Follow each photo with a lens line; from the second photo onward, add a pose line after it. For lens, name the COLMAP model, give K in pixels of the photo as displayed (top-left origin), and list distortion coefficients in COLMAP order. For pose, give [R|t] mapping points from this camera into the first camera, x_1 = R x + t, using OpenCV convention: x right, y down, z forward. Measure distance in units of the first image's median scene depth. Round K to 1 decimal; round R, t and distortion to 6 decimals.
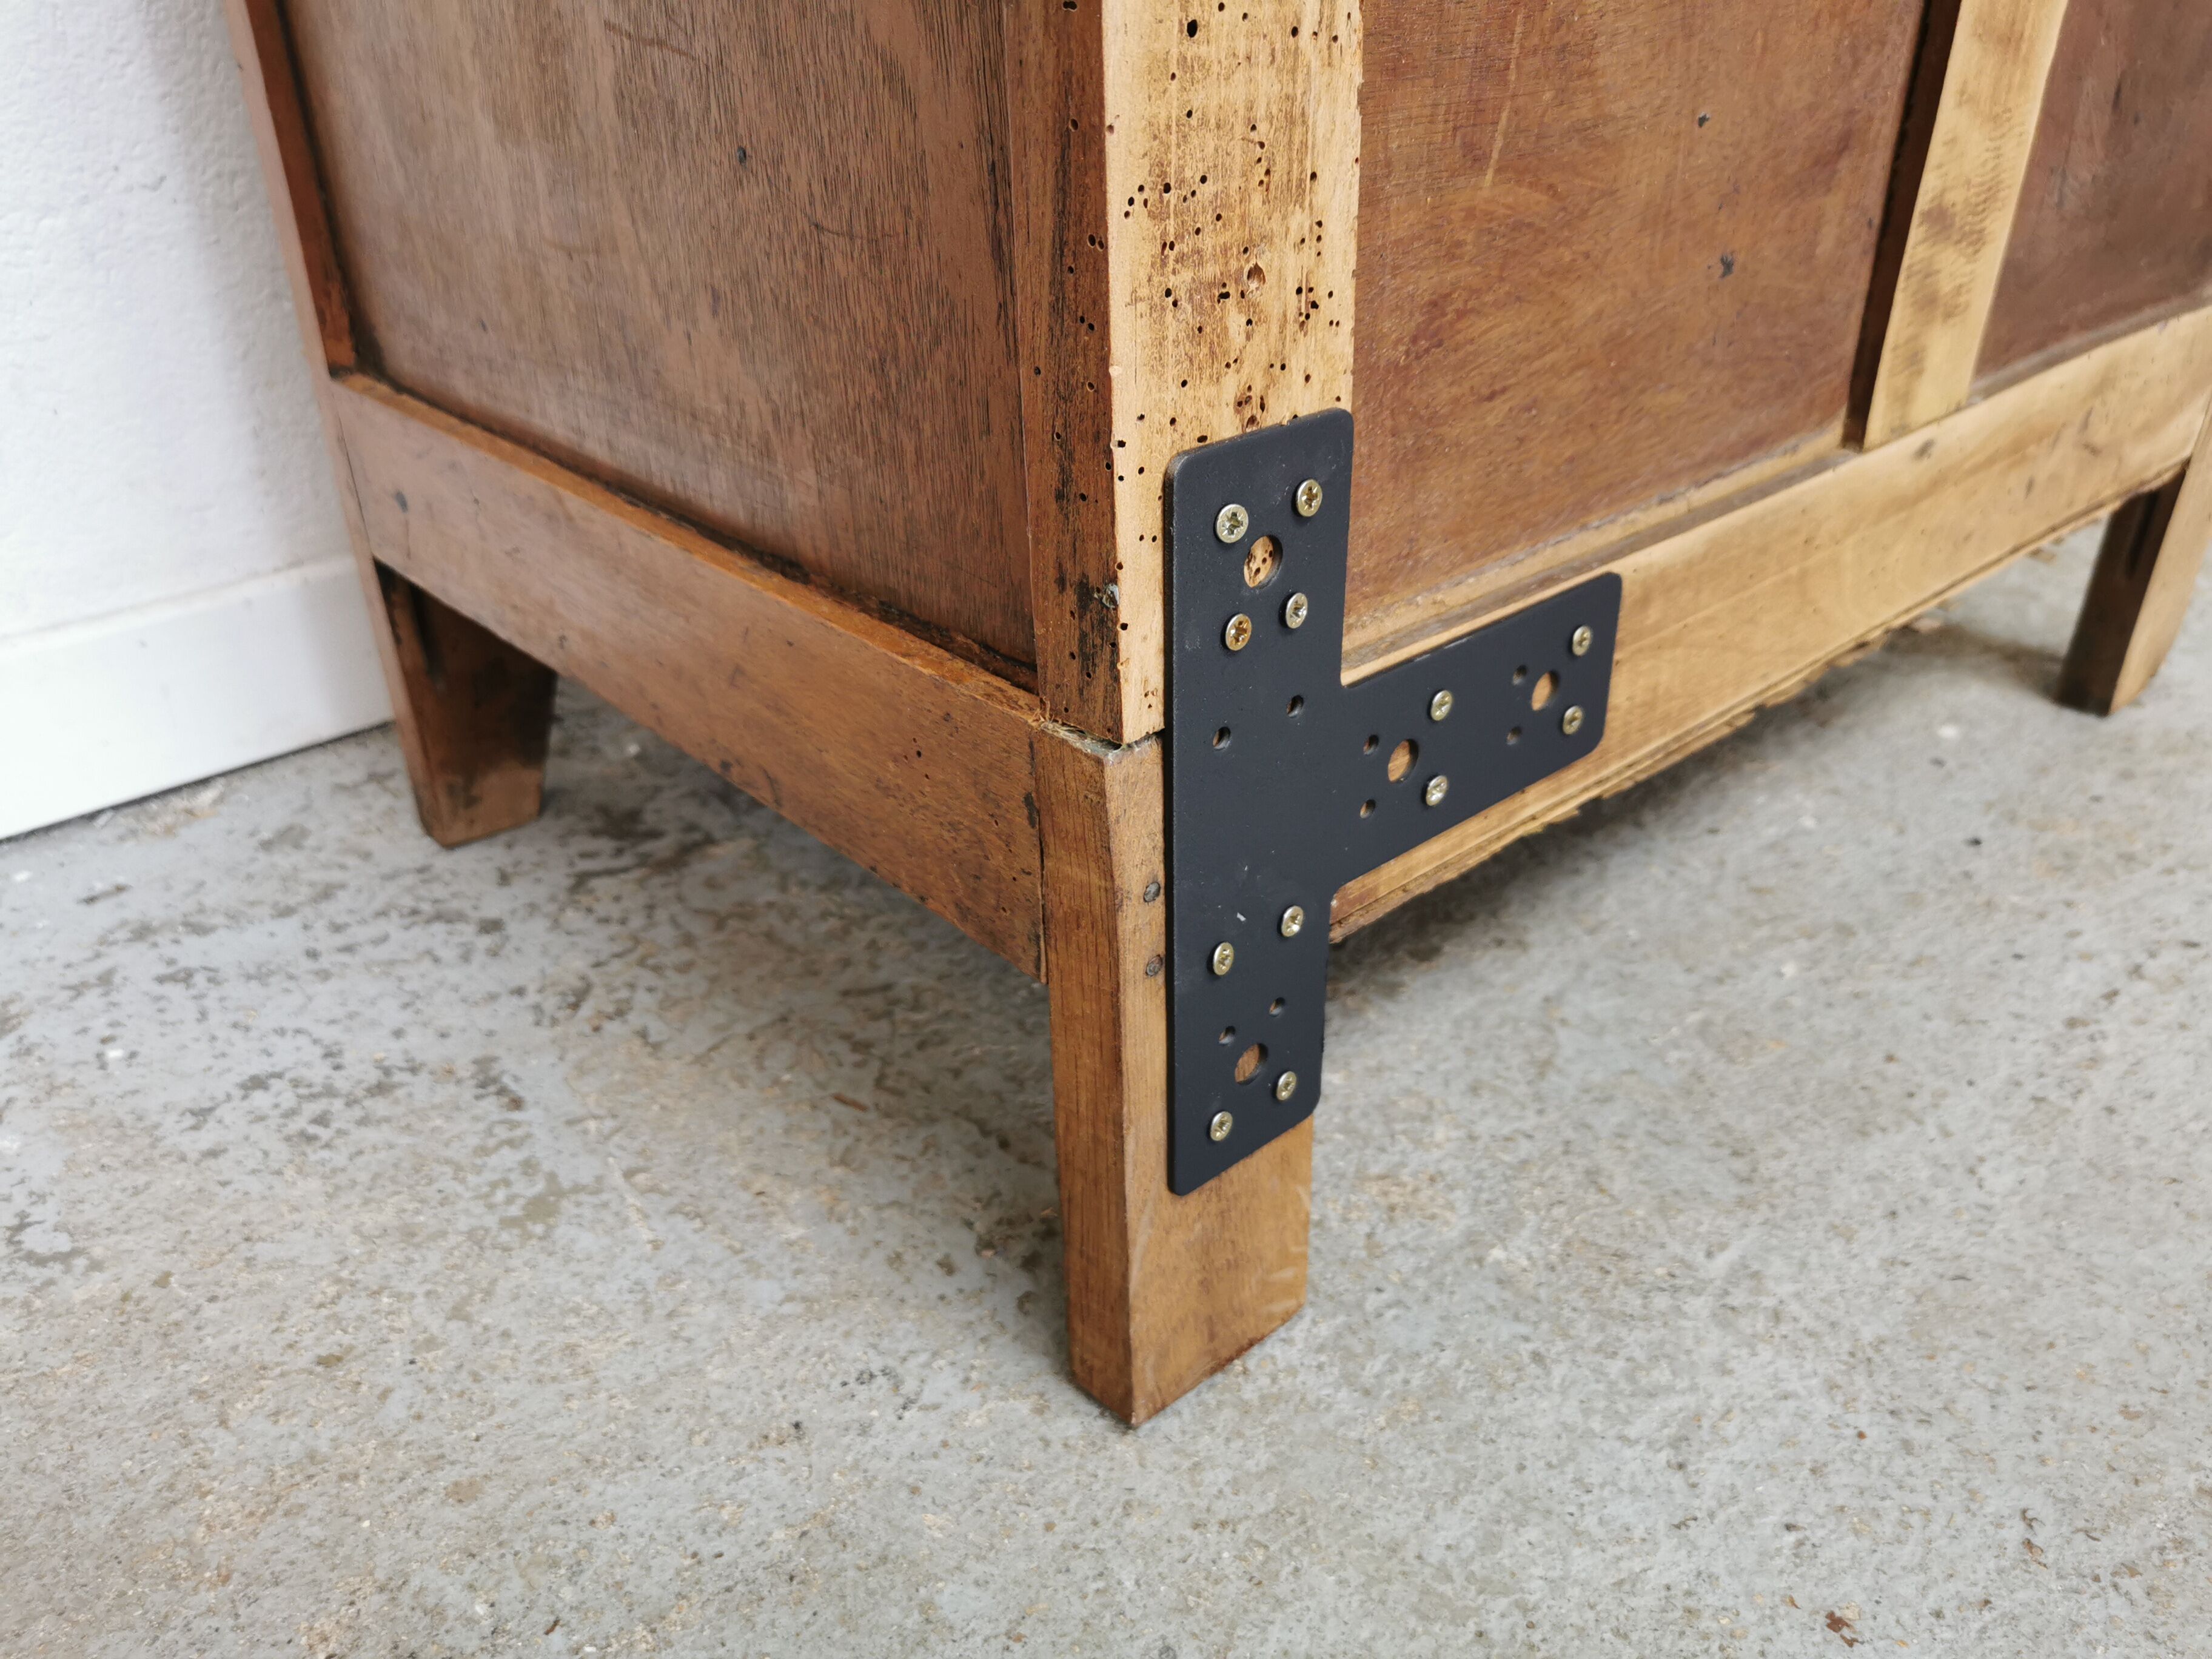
lens RADIAL K [[1726.1, 0, 1106.0], [0, 1726.1, 829.5], [0, 0, 1]] dist [0.042533, -0.057708]
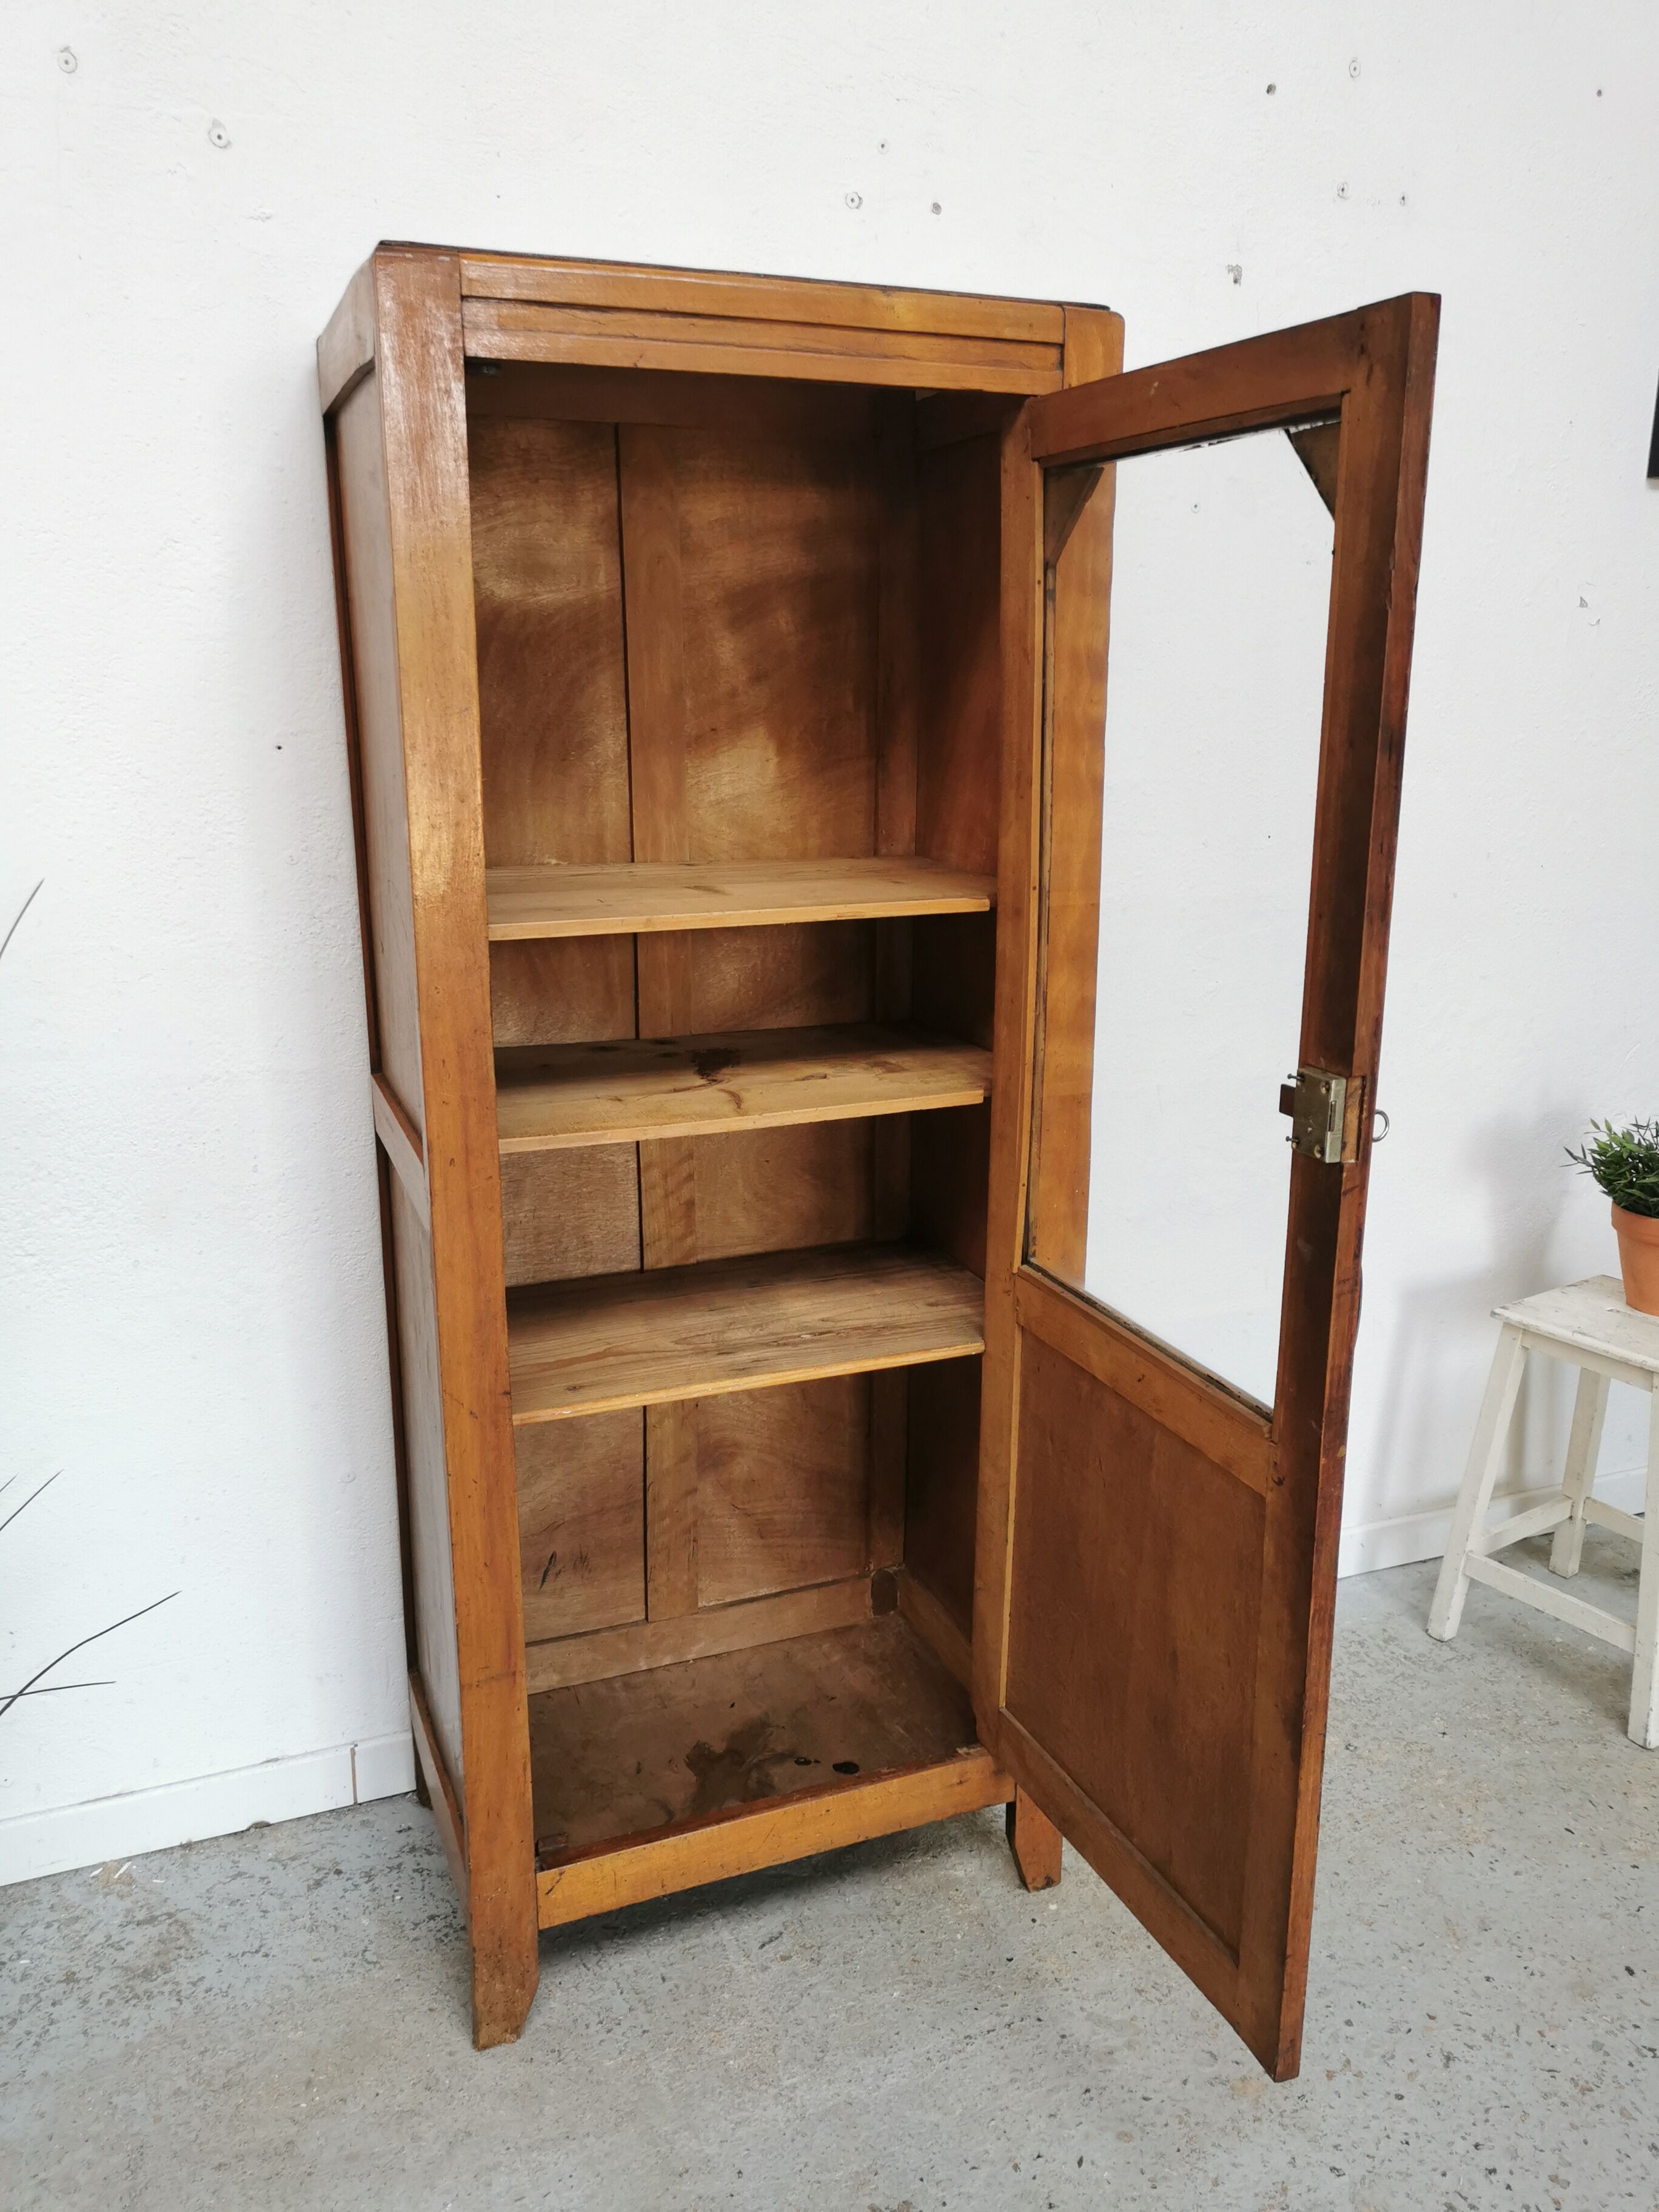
lens RADIAL K [[1710.2, 0, 825.0], [0, 1710.2, 1105.4], [0, 0, 1]] dist [0.050947, -0.054008]
pose [[0.948416, 0.093009, -0.303077, 1.347369], [-0.172368, 0.953630, -0.246739, -0.806530], [0.266075, 0.286252, 0.920470, -2.846659]]
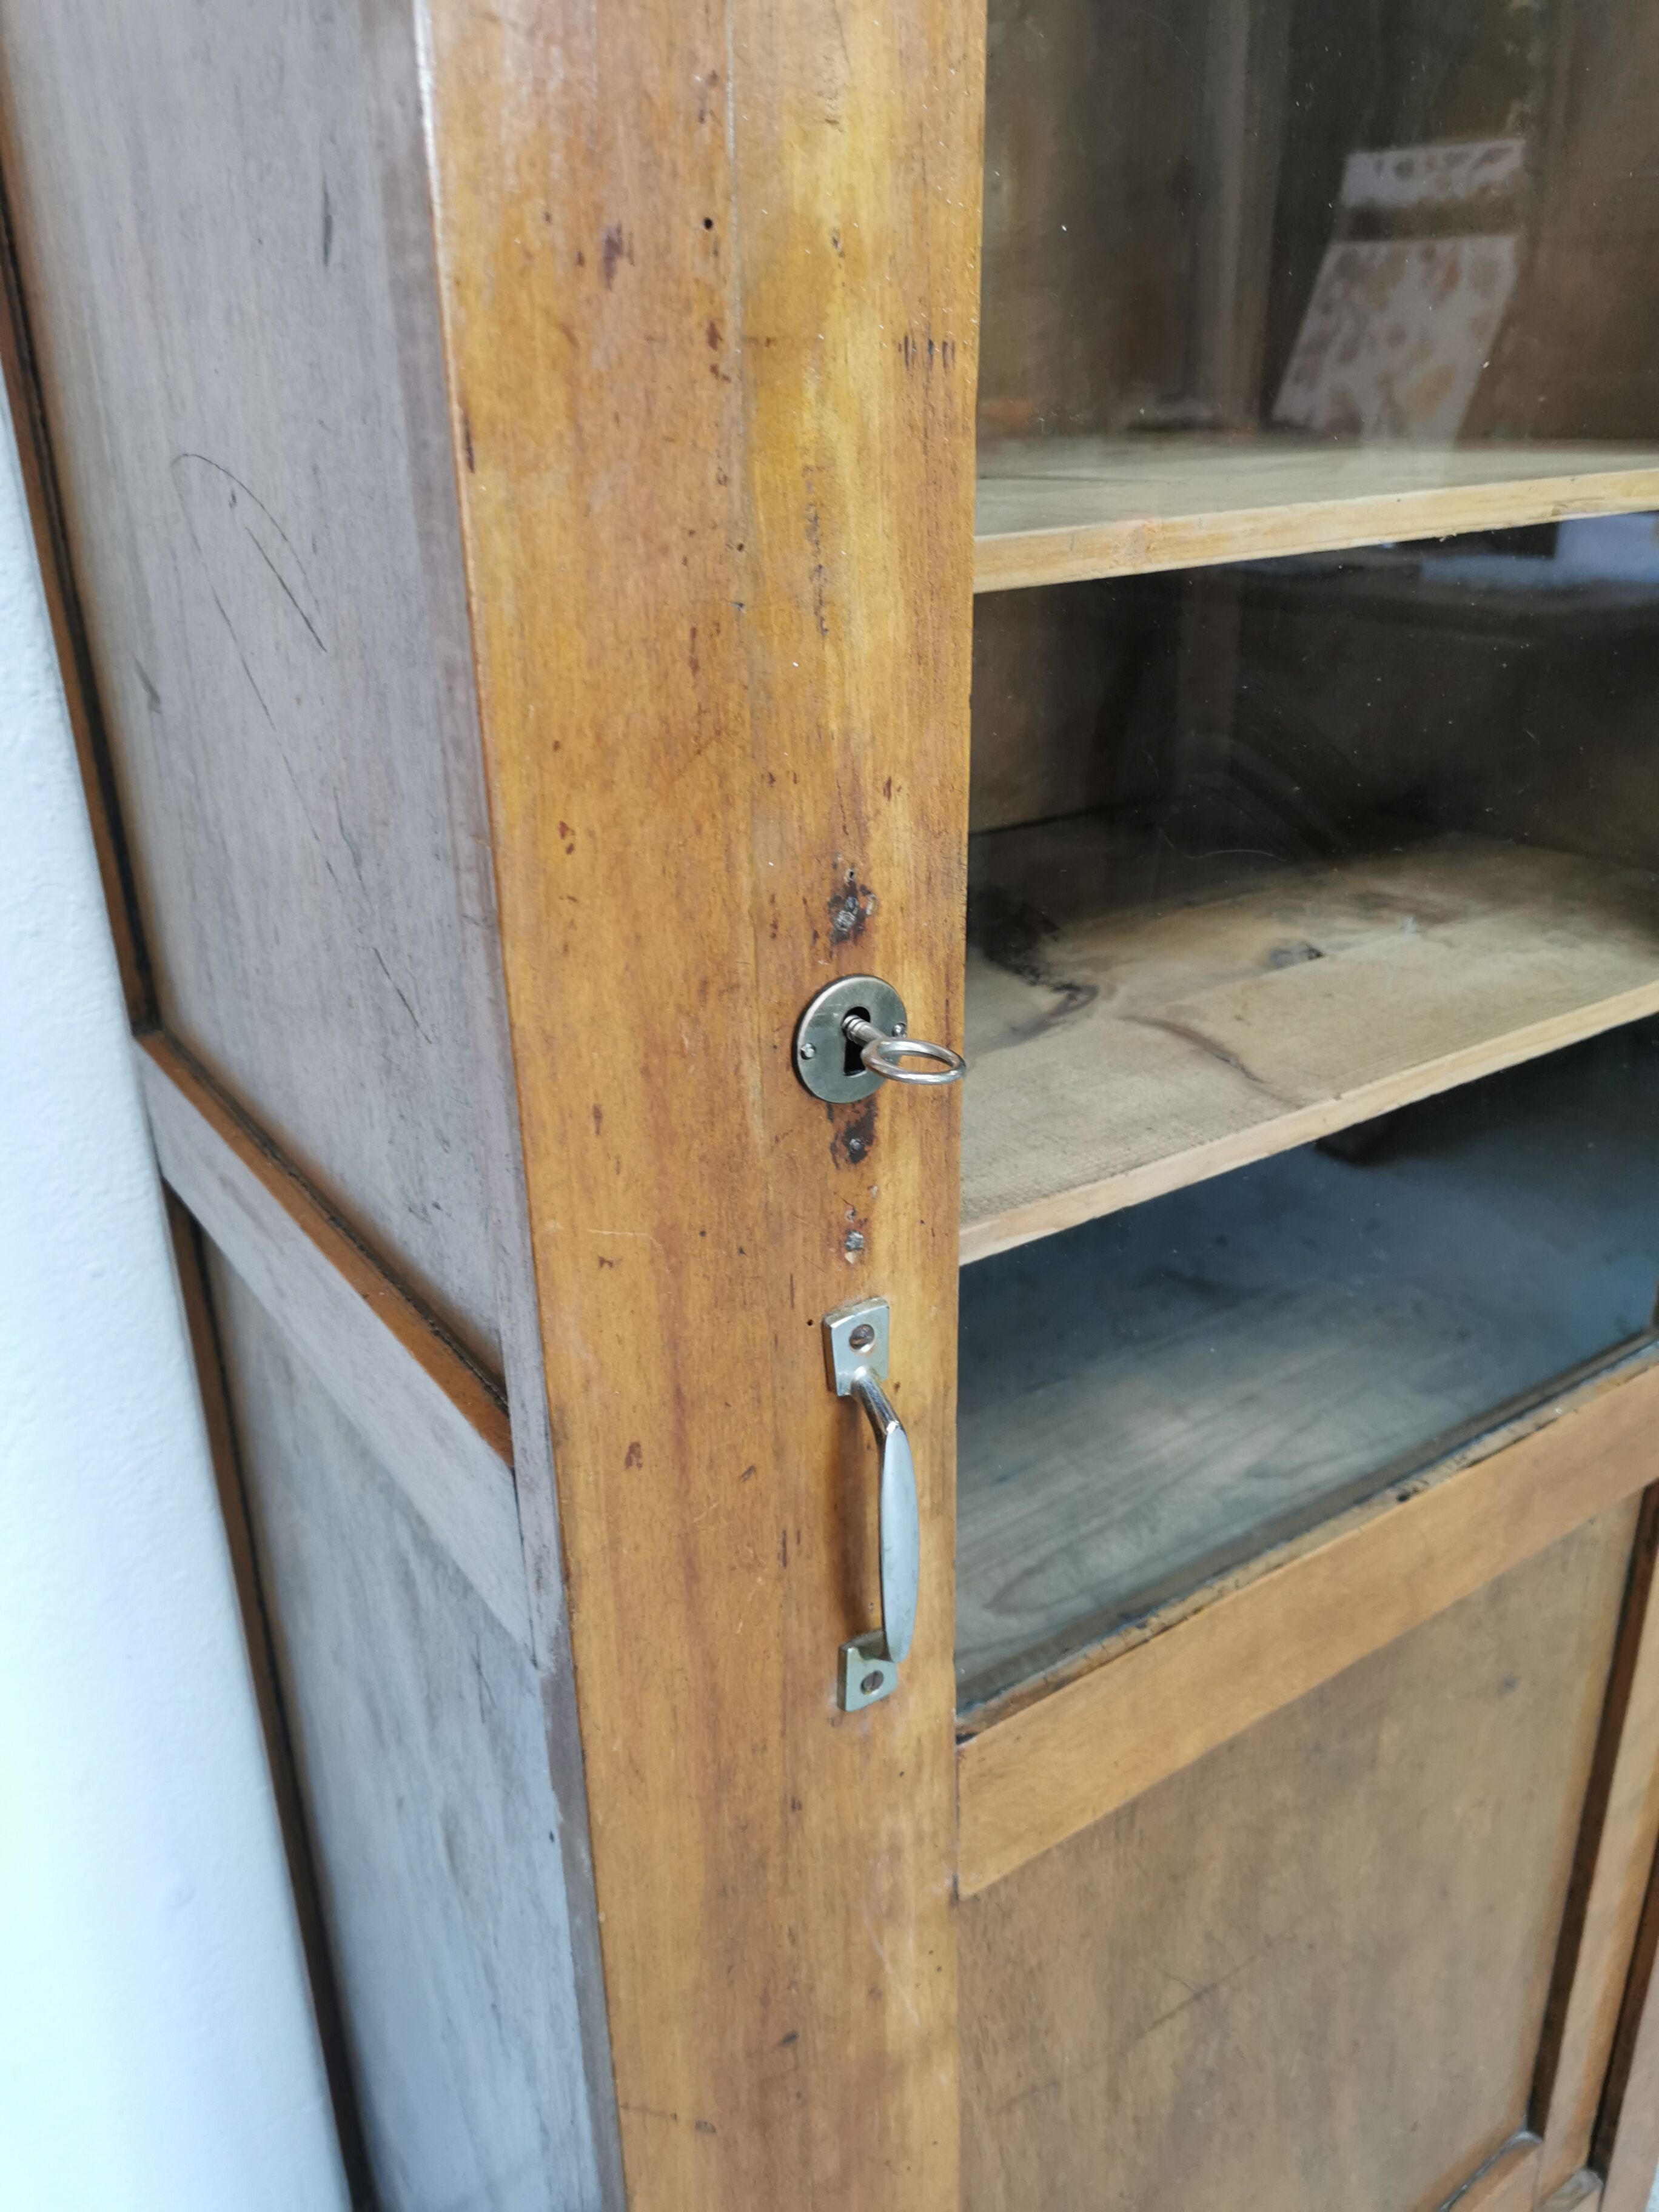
lens RADIAL K [[1710.2, 0, 825.0], [0, 1710.2, 1105.4], [0, 0, 1]] dist [0.050947, -0.054008]
pose [[0.994603, 0.033295, -0.098268, -0.101895], [-0.045336, 0.991376, -0.122957, -1.454005], [0.093326, 0.126748, 0.987535, -0.933663]]
